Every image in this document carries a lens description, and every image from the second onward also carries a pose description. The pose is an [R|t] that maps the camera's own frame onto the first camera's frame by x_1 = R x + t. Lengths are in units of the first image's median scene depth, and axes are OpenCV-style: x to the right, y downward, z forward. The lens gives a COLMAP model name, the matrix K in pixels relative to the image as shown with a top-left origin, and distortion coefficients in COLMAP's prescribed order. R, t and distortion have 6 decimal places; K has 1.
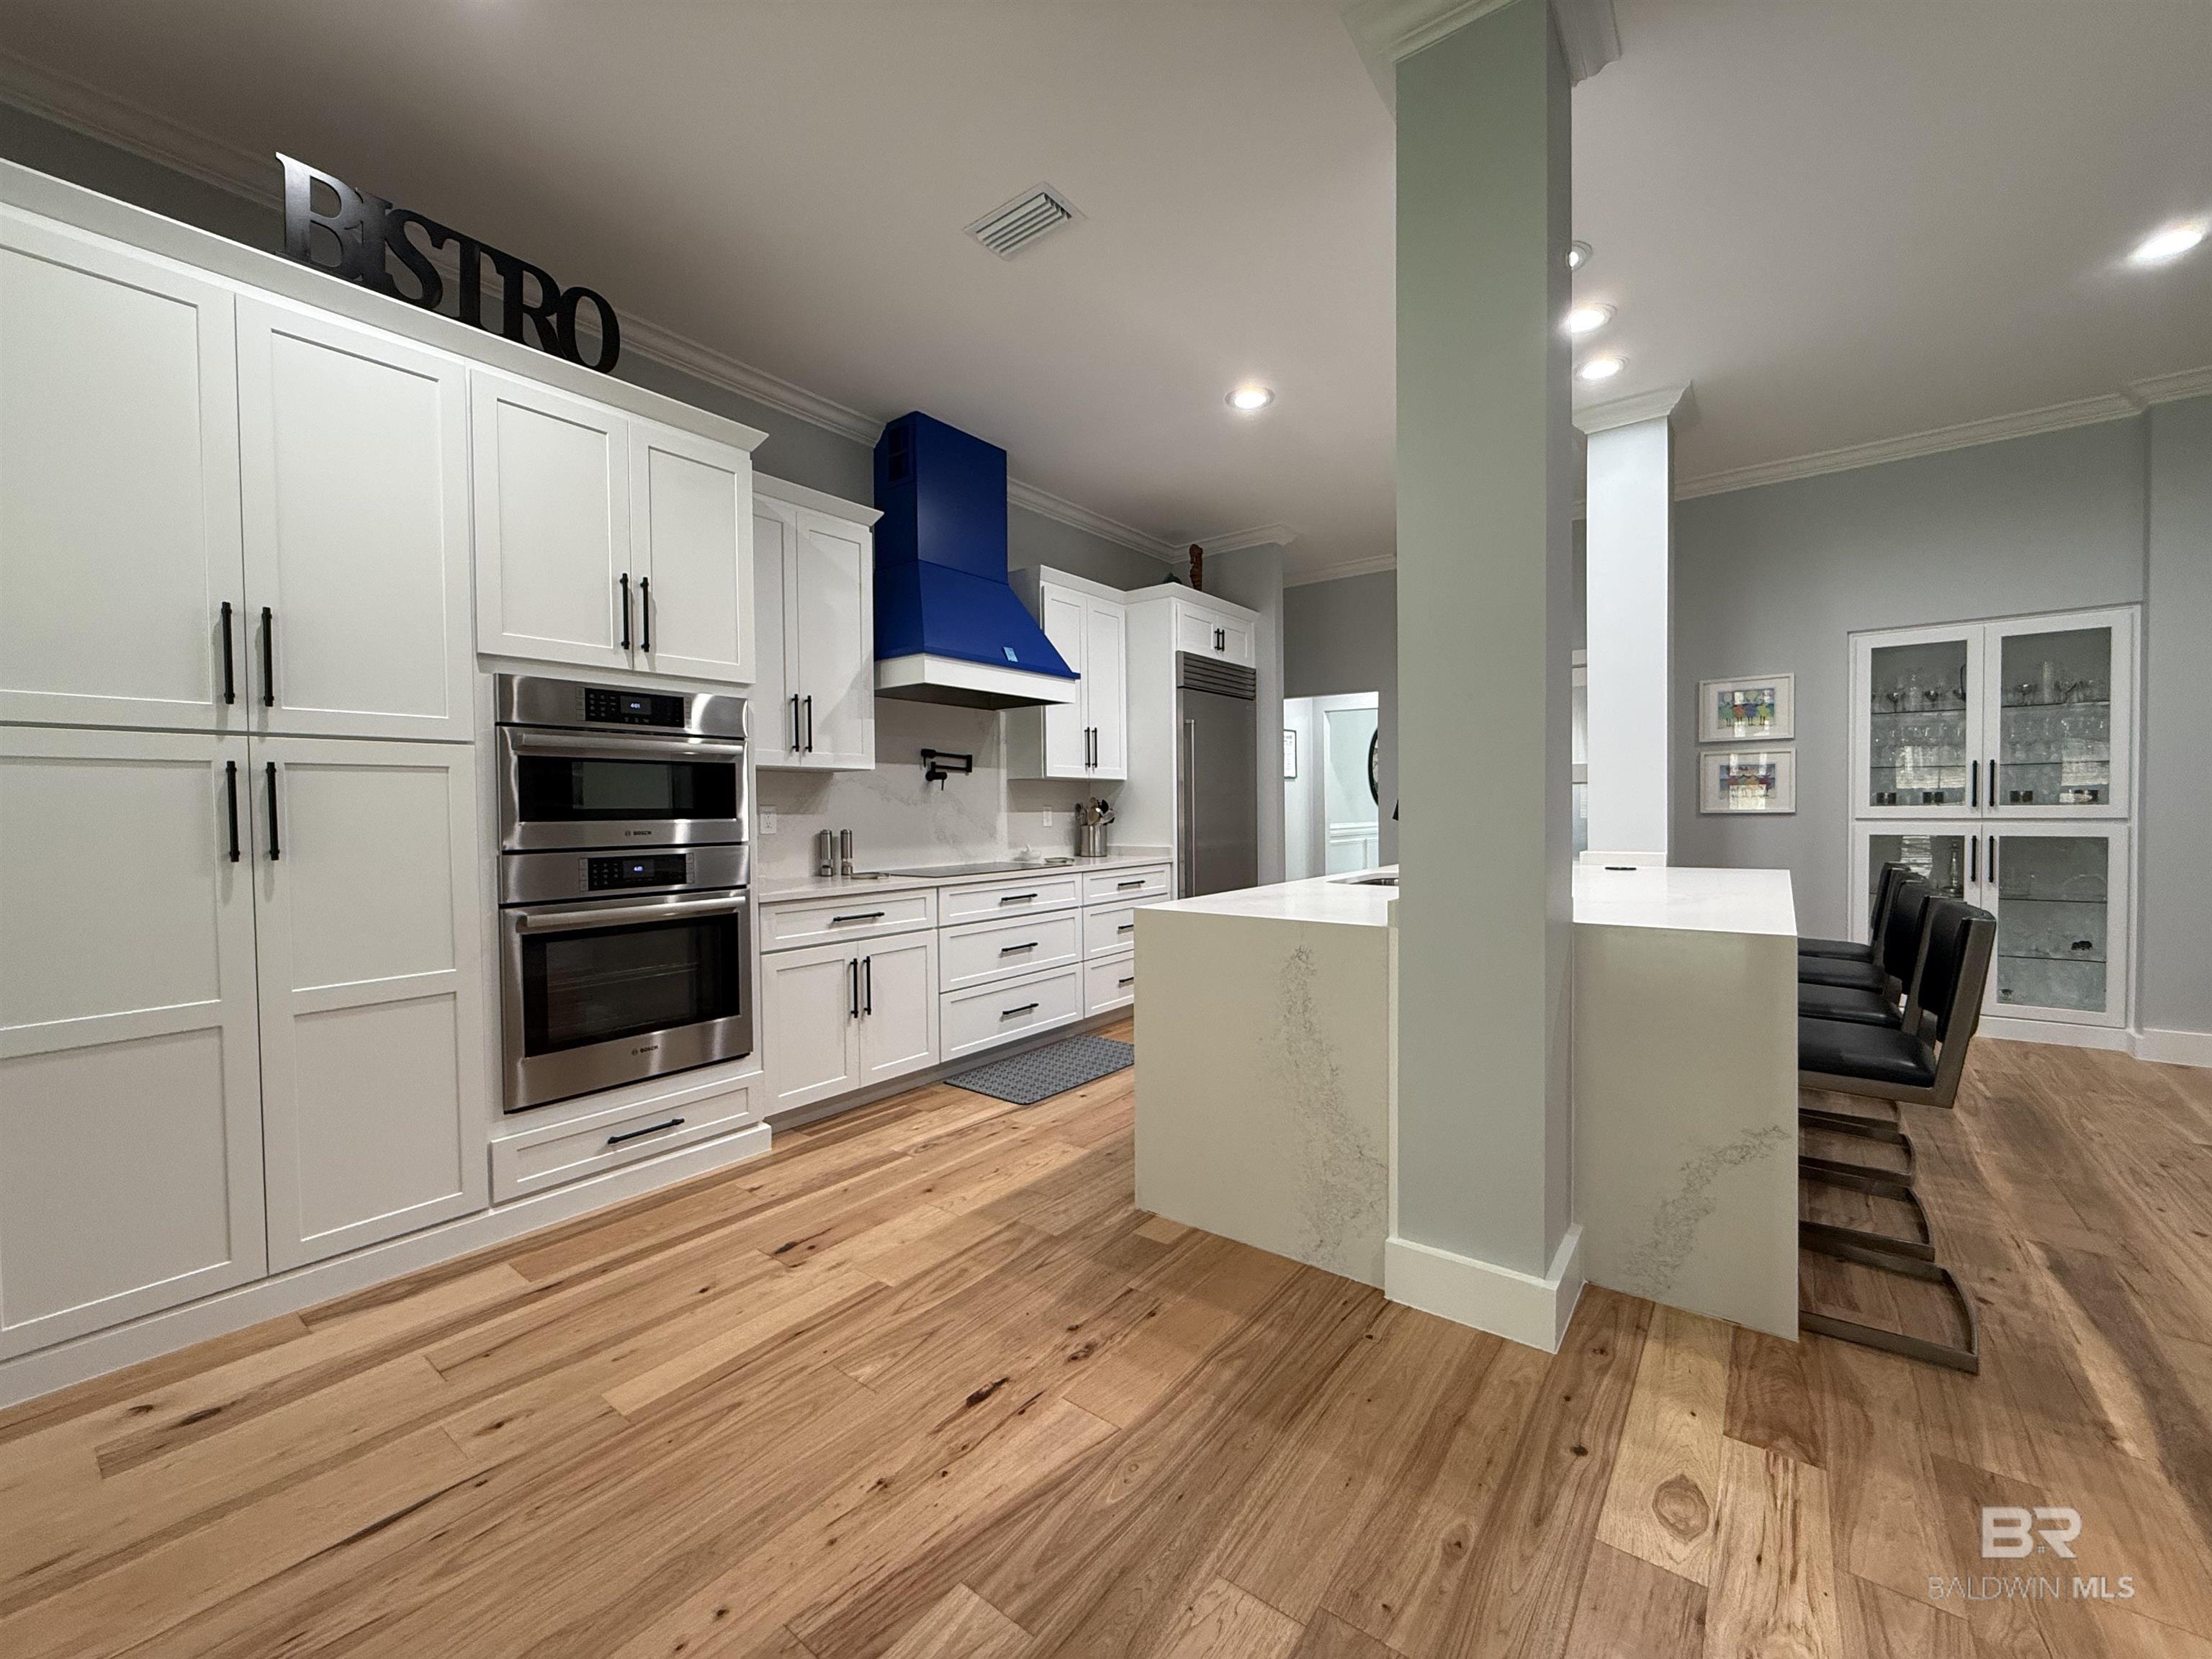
lens RADIAL K [[865.5, 0, 1106.0], [0, 865.5, 829.5], [0, 0, 1]] dist [-0.000952, -0.000275]
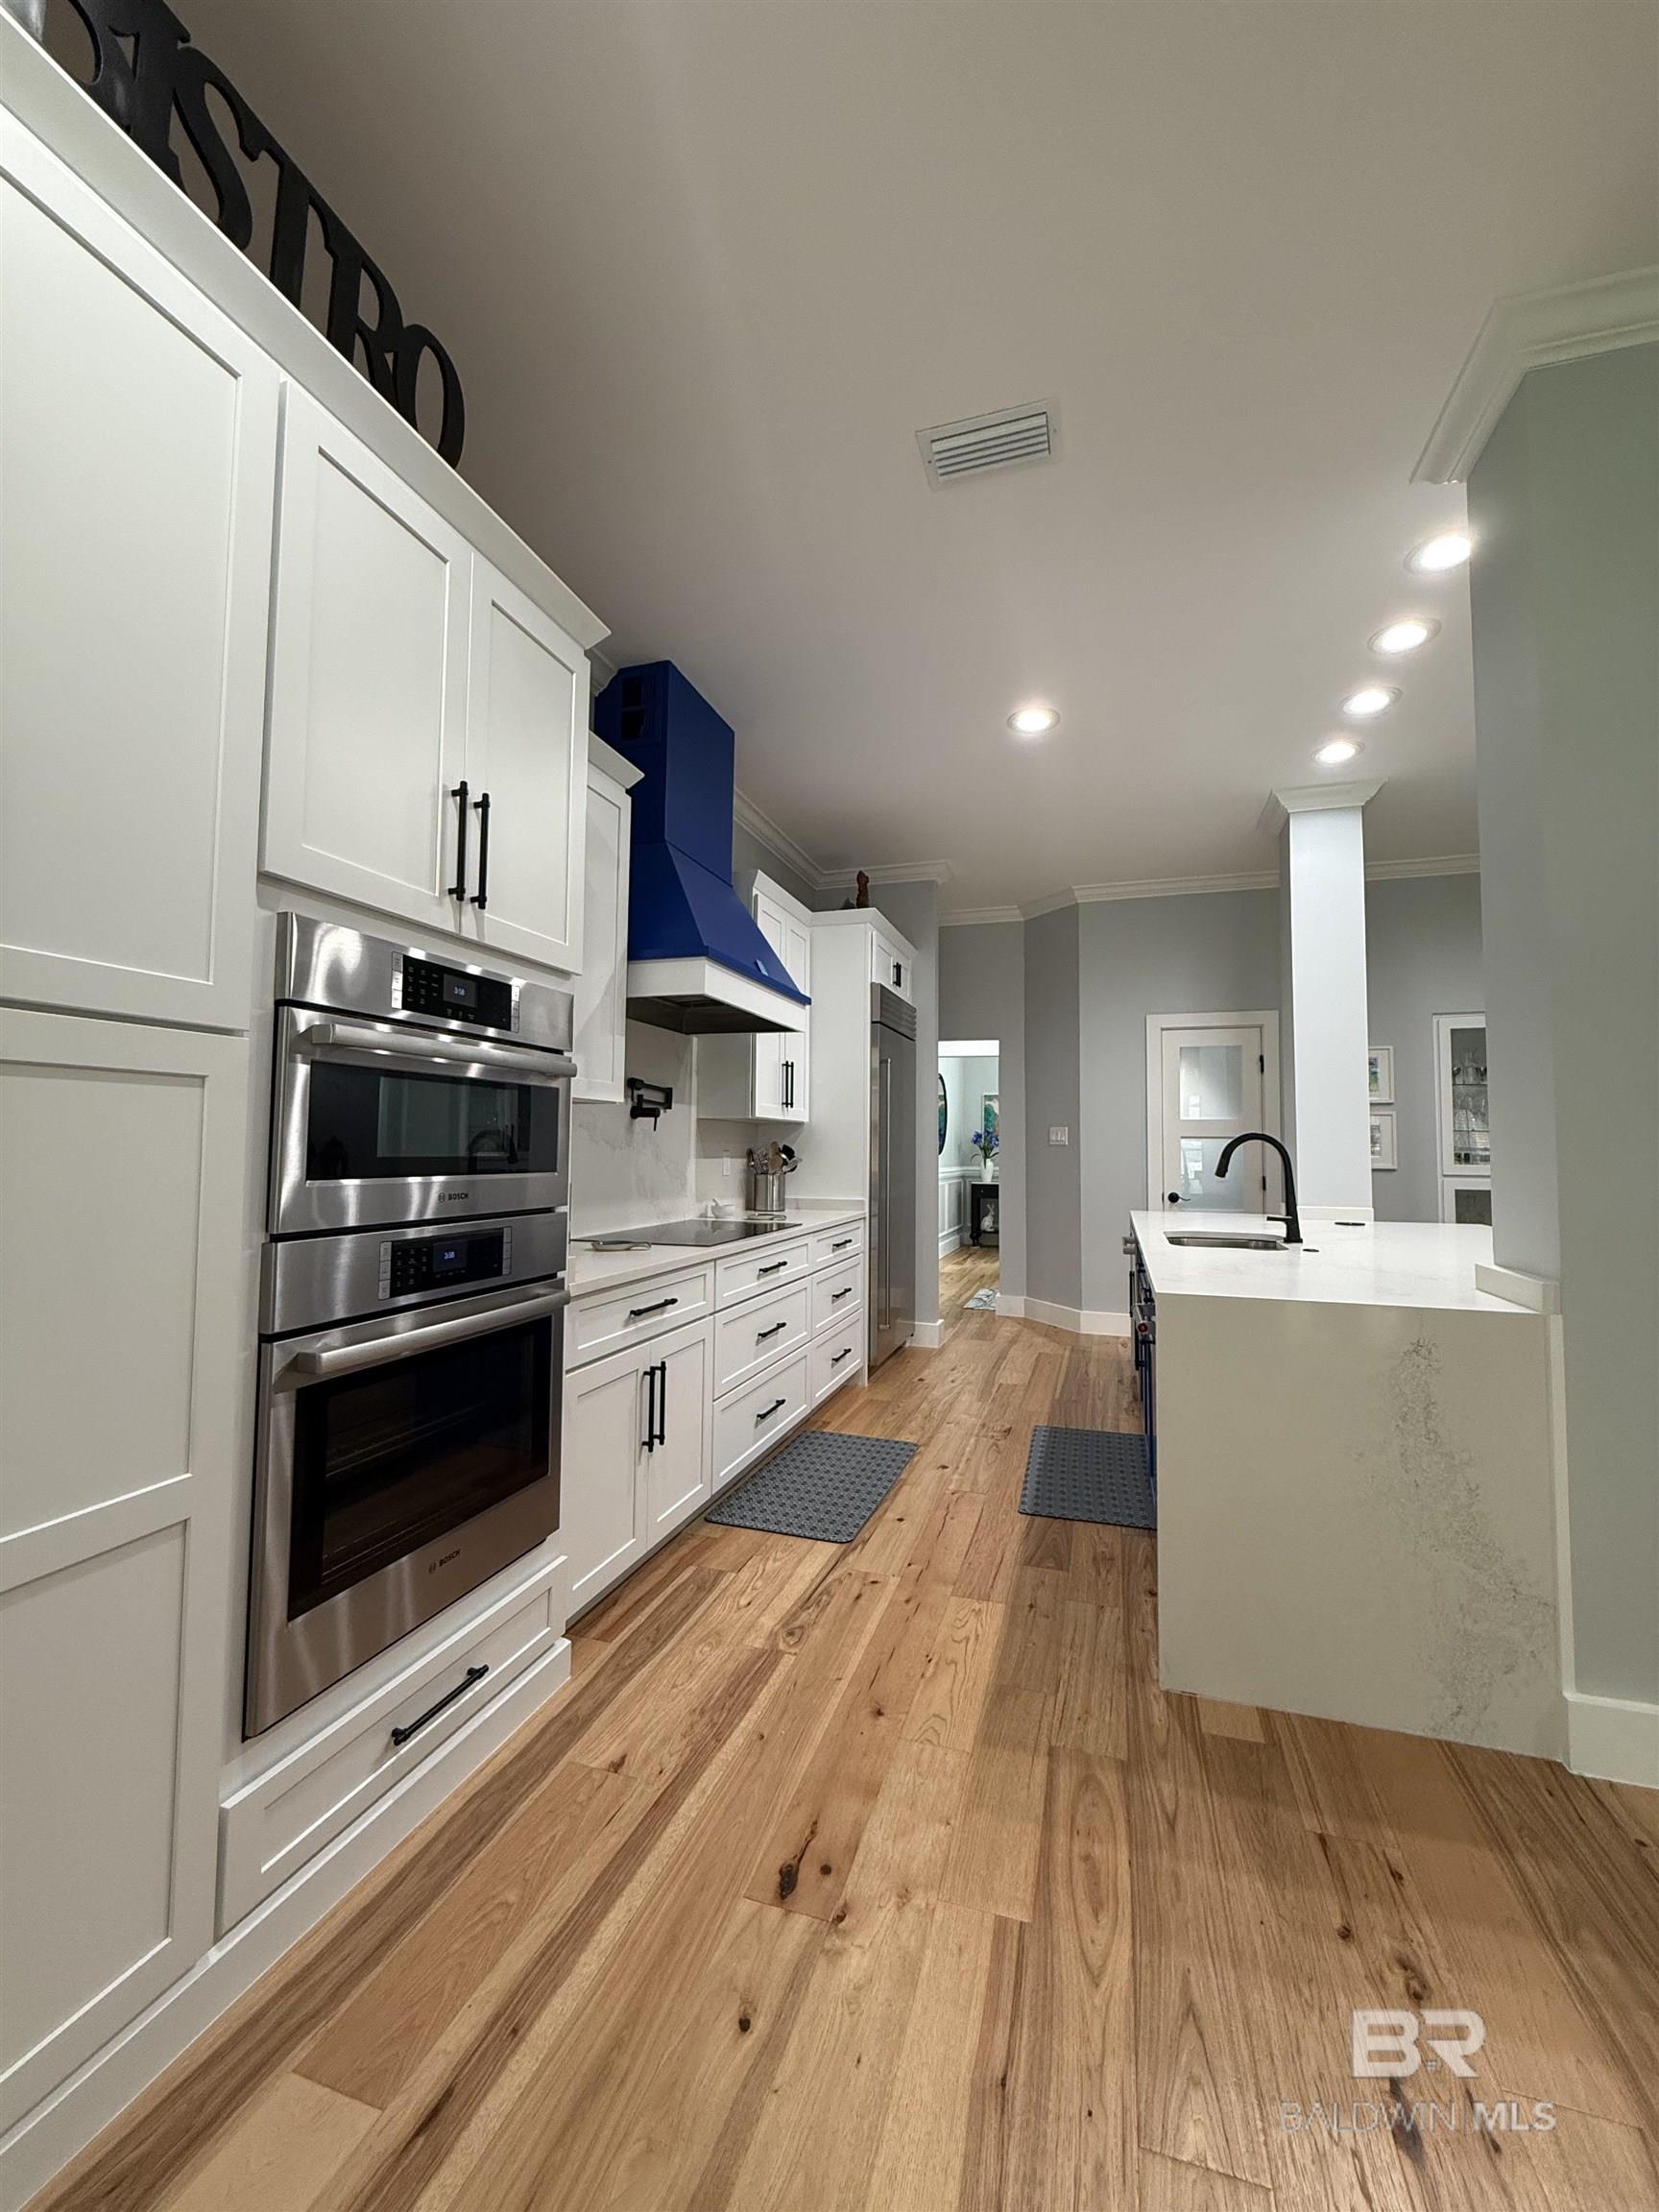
lens RADIAL K [[865.5, 0, 829.5], [0, 865.5, 1106.0], [0, 0, 1]] dist [-0.000952, -0.000275]
pose [[0.942013, 0.034384, 0.333809, -0.414898], [-0.009775, 0.997126, -0.075124, -0.013991], [-0.335433, 0.067505, 0.939642, 0.276263]]
